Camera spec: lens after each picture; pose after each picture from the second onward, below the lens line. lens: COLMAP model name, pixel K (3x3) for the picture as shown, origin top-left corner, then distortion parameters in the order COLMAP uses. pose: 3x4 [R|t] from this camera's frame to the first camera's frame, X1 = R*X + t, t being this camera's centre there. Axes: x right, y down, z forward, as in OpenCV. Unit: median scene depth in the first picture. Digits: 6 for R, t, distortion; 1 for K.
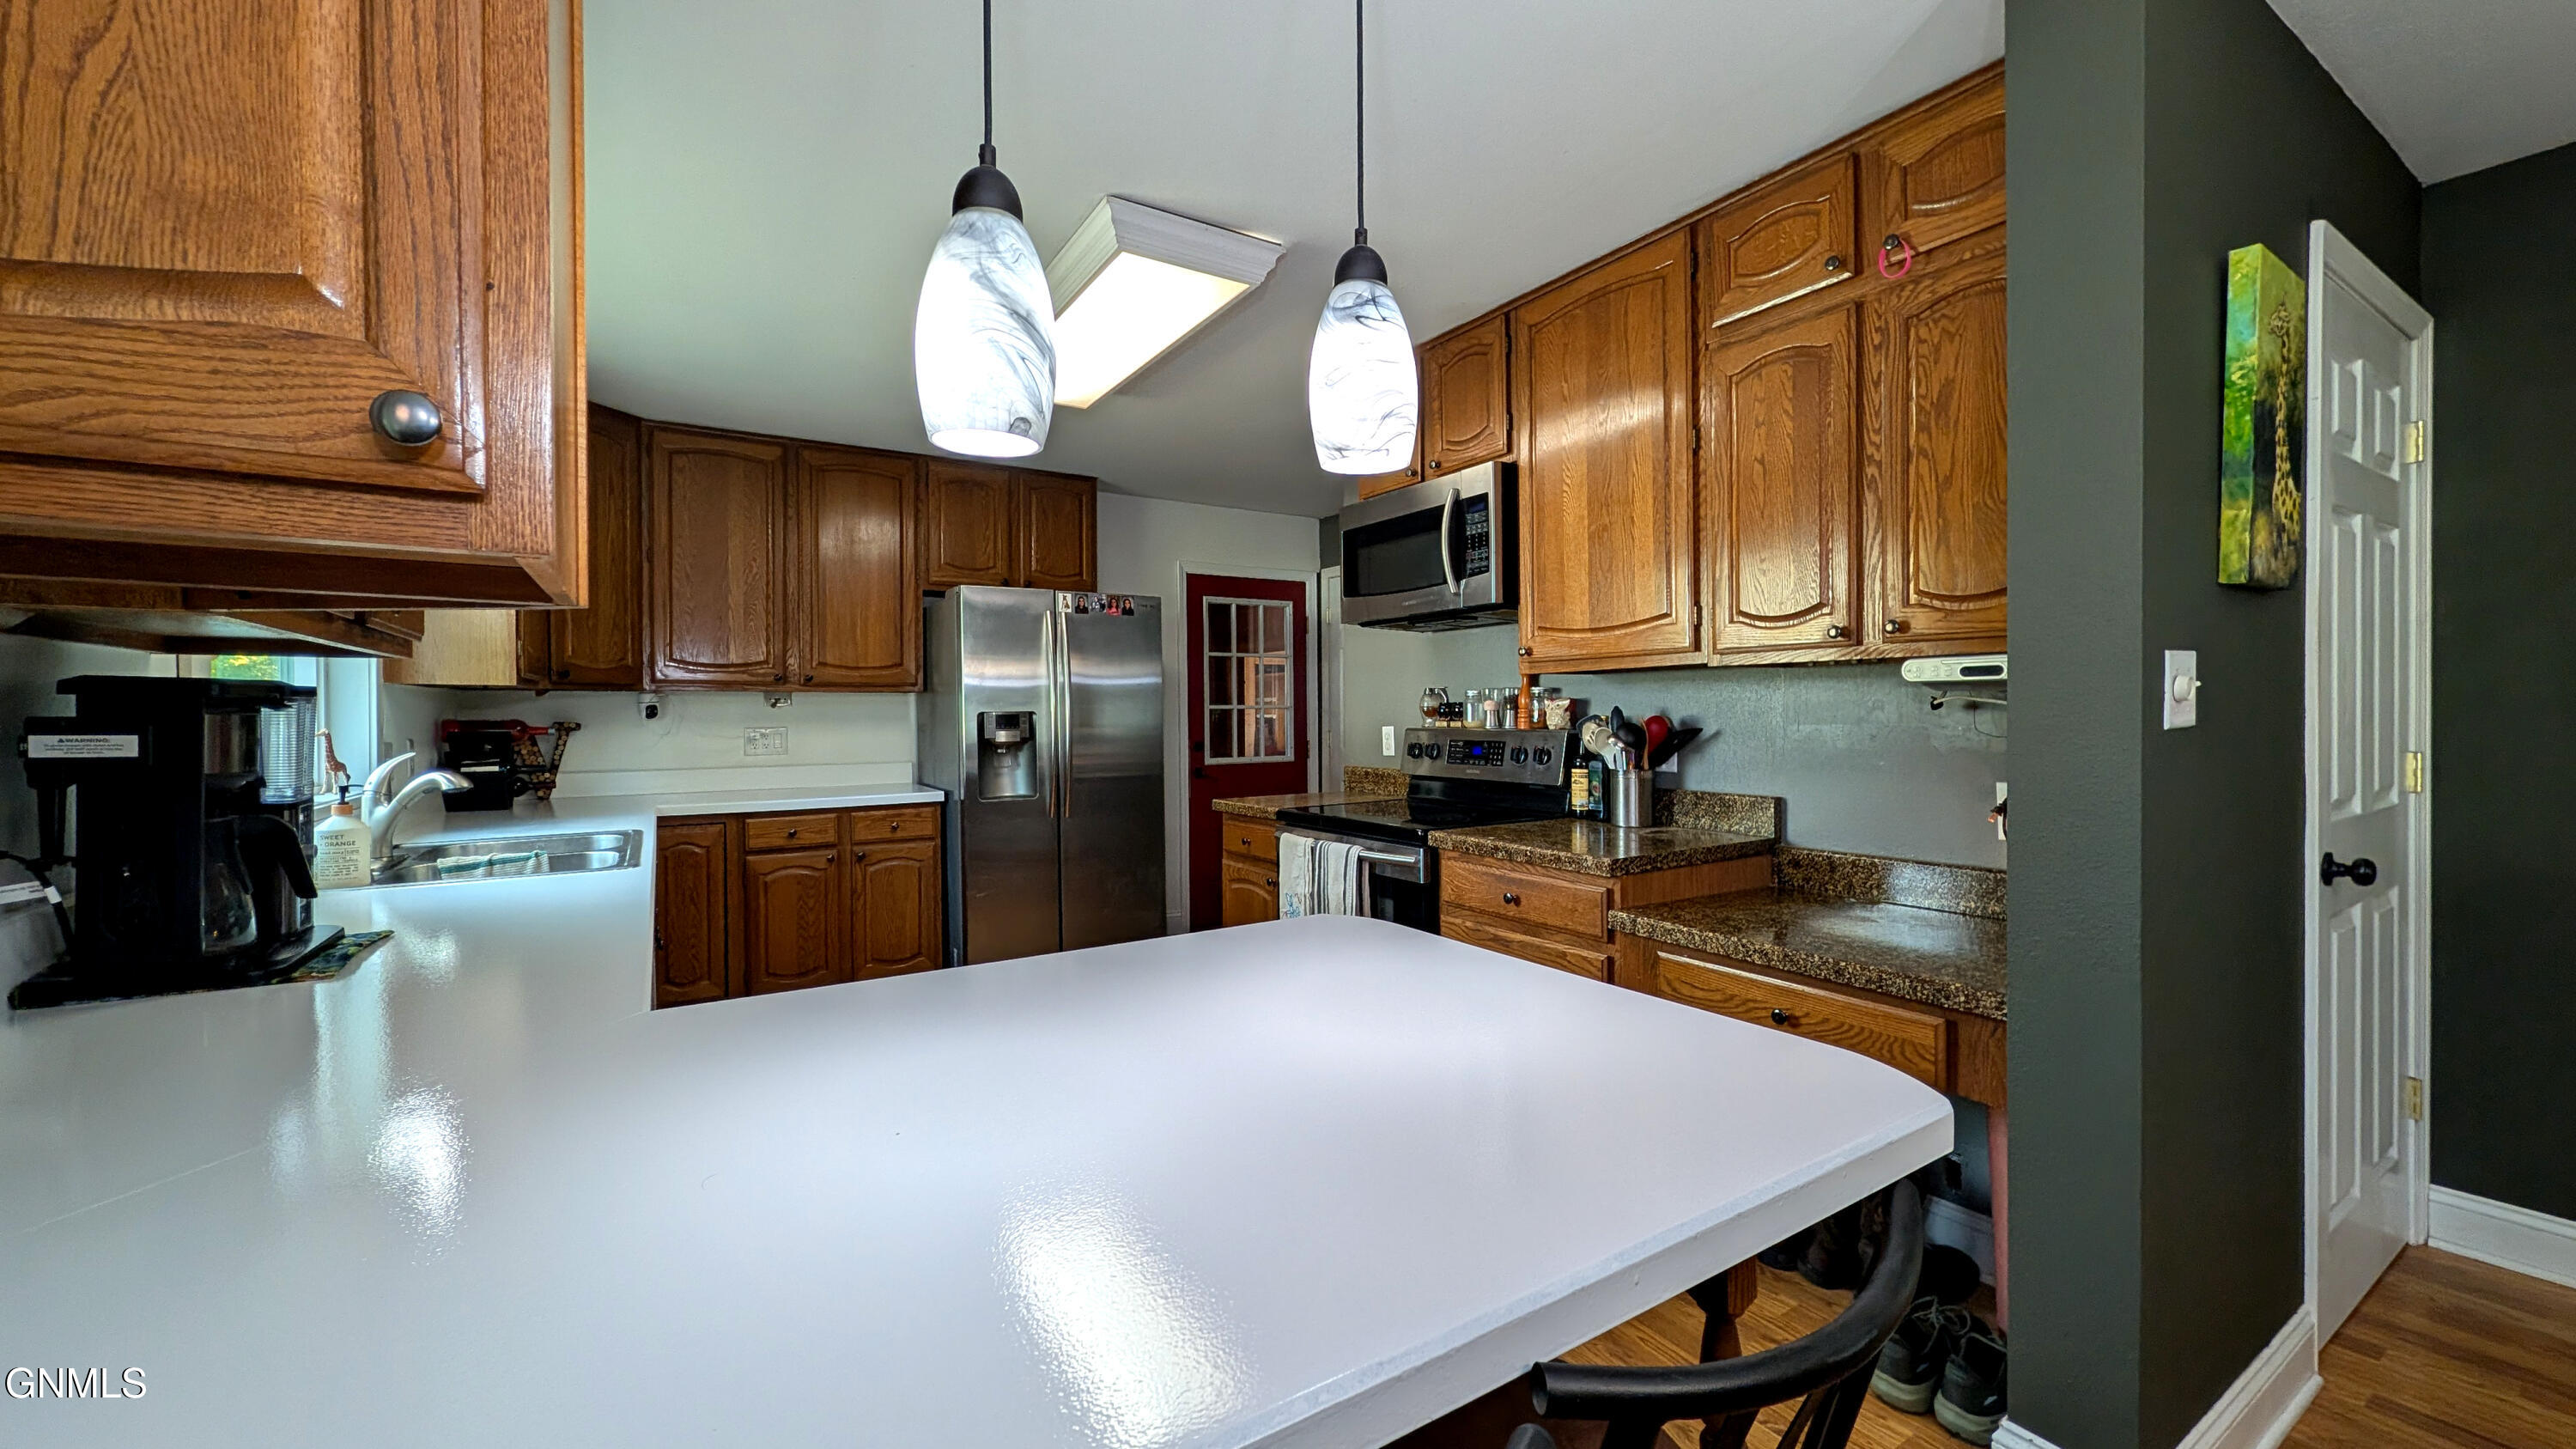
lens RADIAL K [[985.7, 0, 1288.0], [0, 985.7, 724.5], [0, 0, 1]] dist [-0.000586, 0.000161]
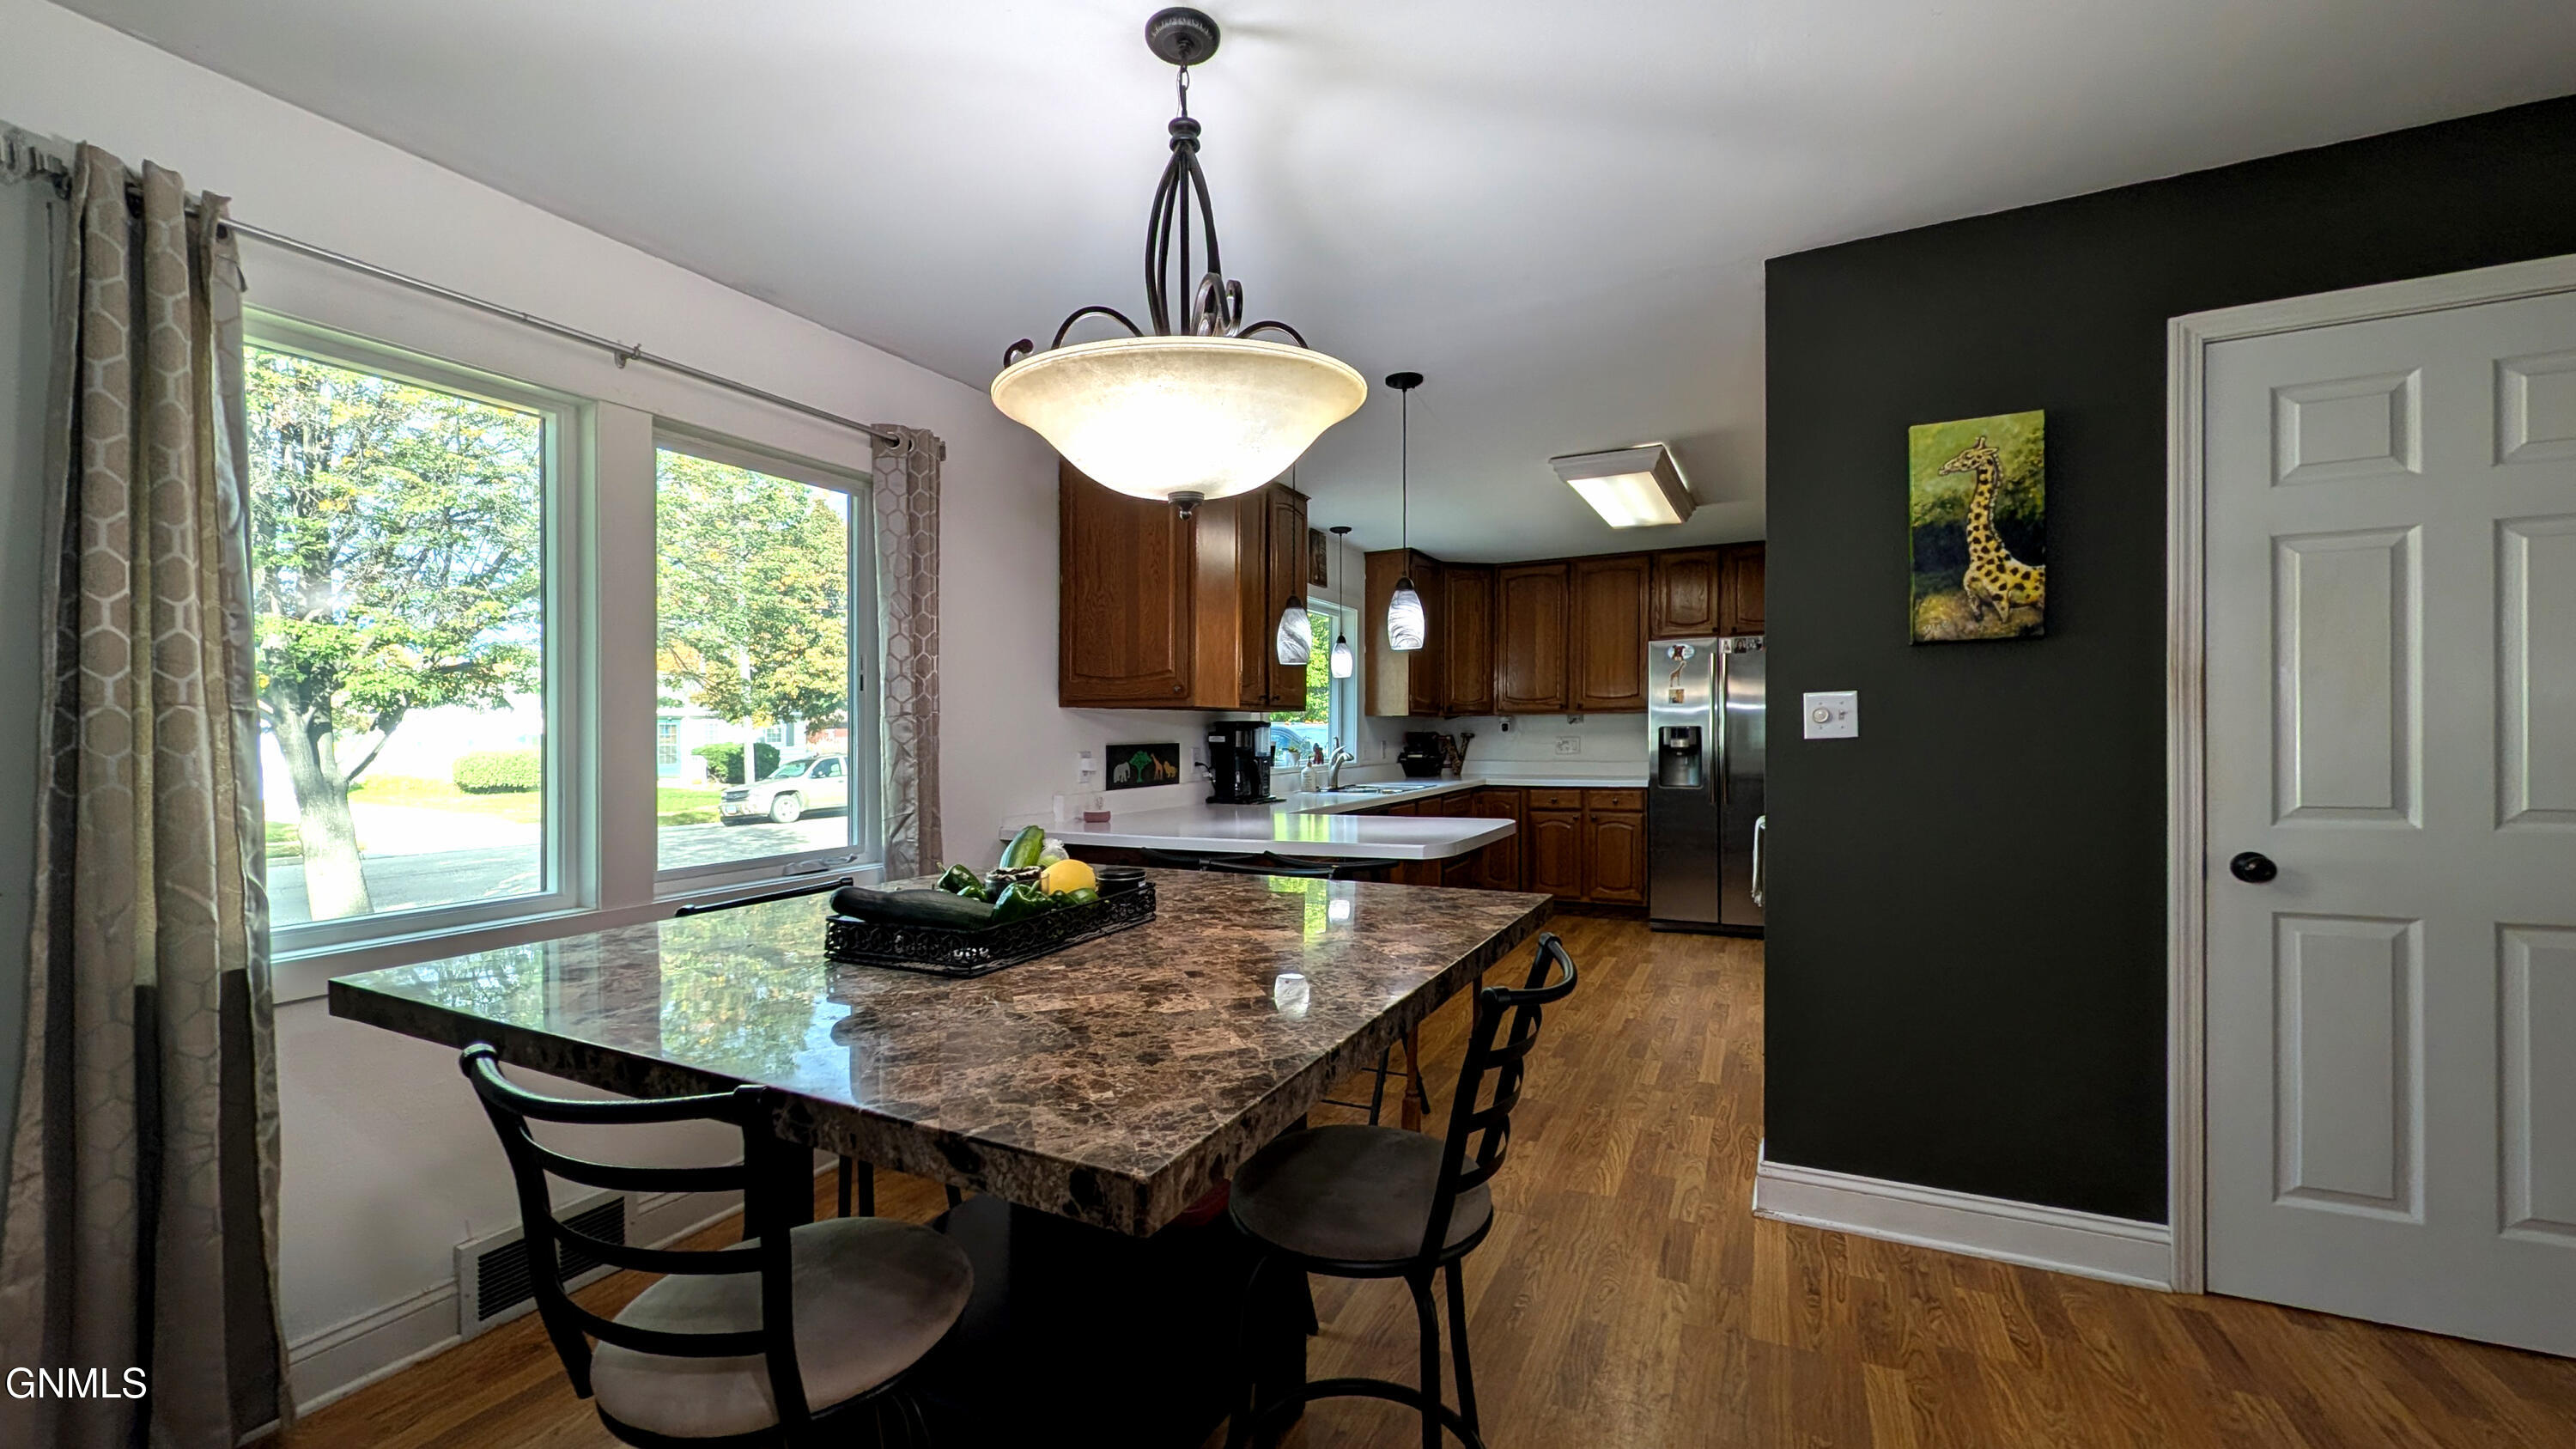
lens RADIAL K [[994.4, 0, 1288.7], [0, 994.4, 762.0], [0, 0, 1]] dist [0.000205, -0.000033]
pose [[0.514036, 0.026432, -0.857362, 0.883351], [-0.003726, 0.999584, 0.028583, -0.000571], [0.857761, -0.011498, 0.513920, -0.306239]]
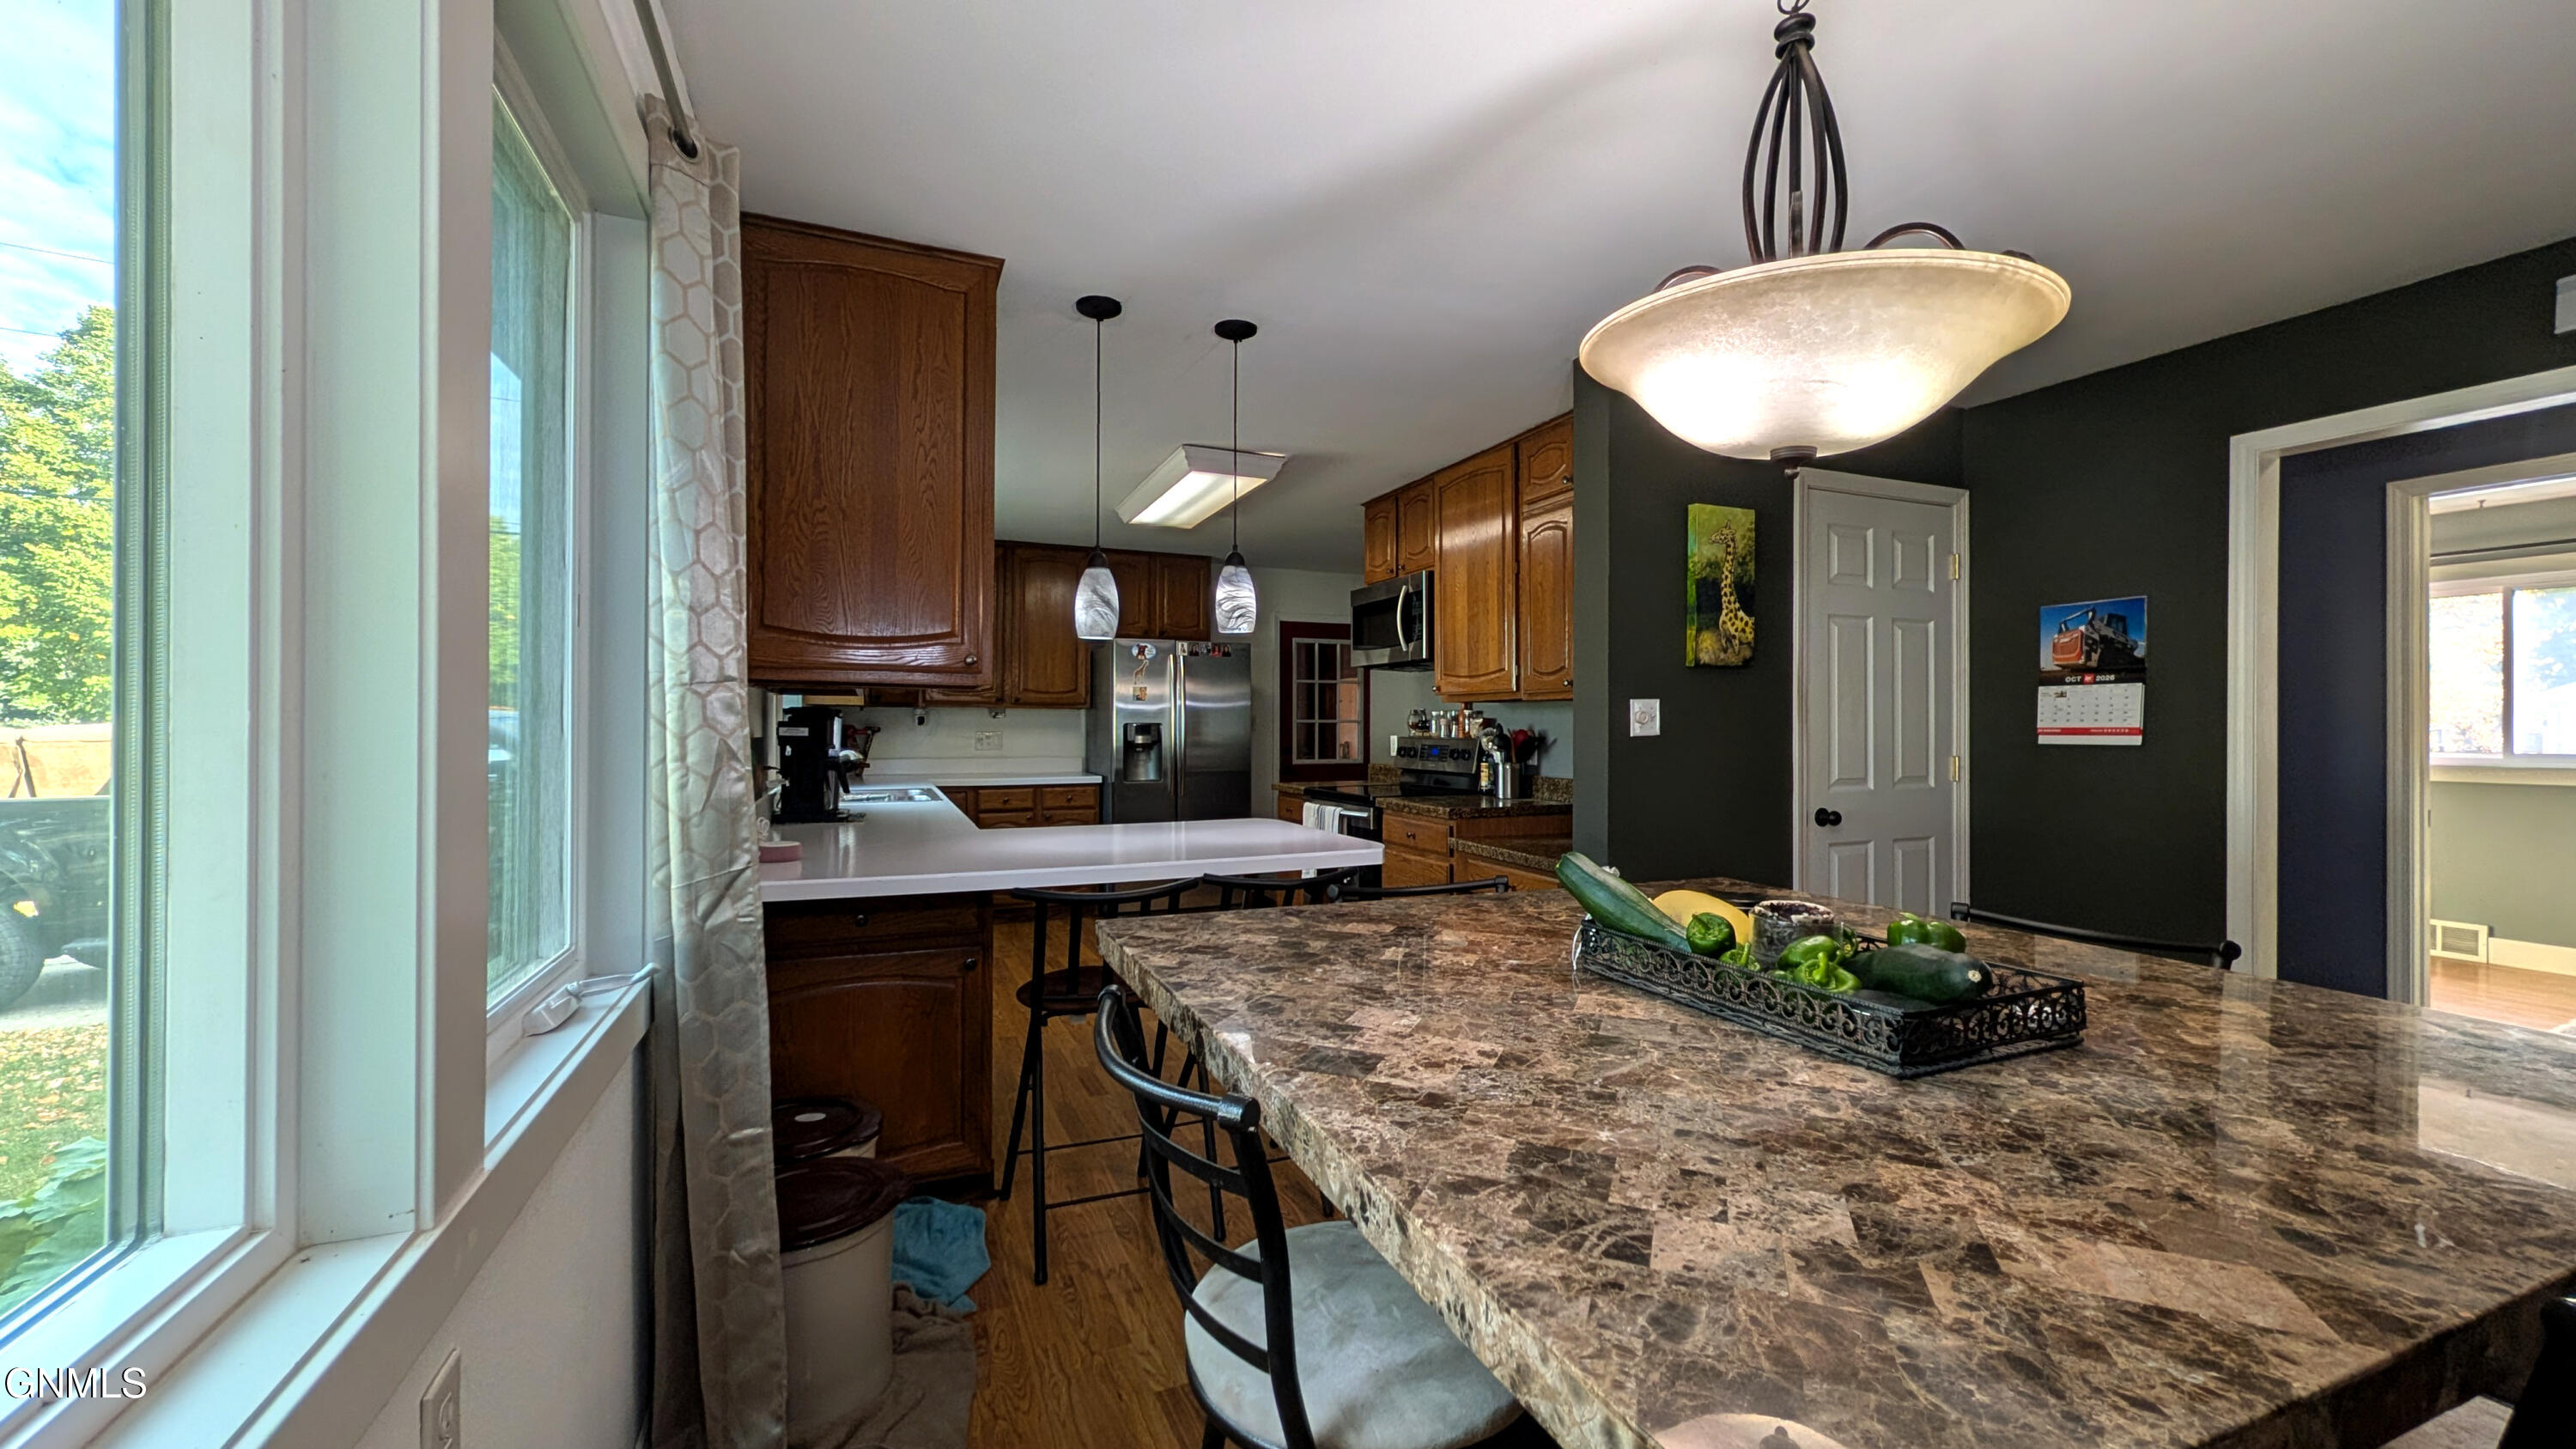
lens RADIAL K [[984.2, 0, 1284.8], [0, 984.2, 720.7], [0, 0, 1]] dist [0.000065, -0.000068]
pose [[0.985737, 0.009532, -0.168025, 0.232428], [-0.012446, 0.999790, -0.016303, 0.007037], [0.167834, 0.018161, 0.985648, -0.564385]]
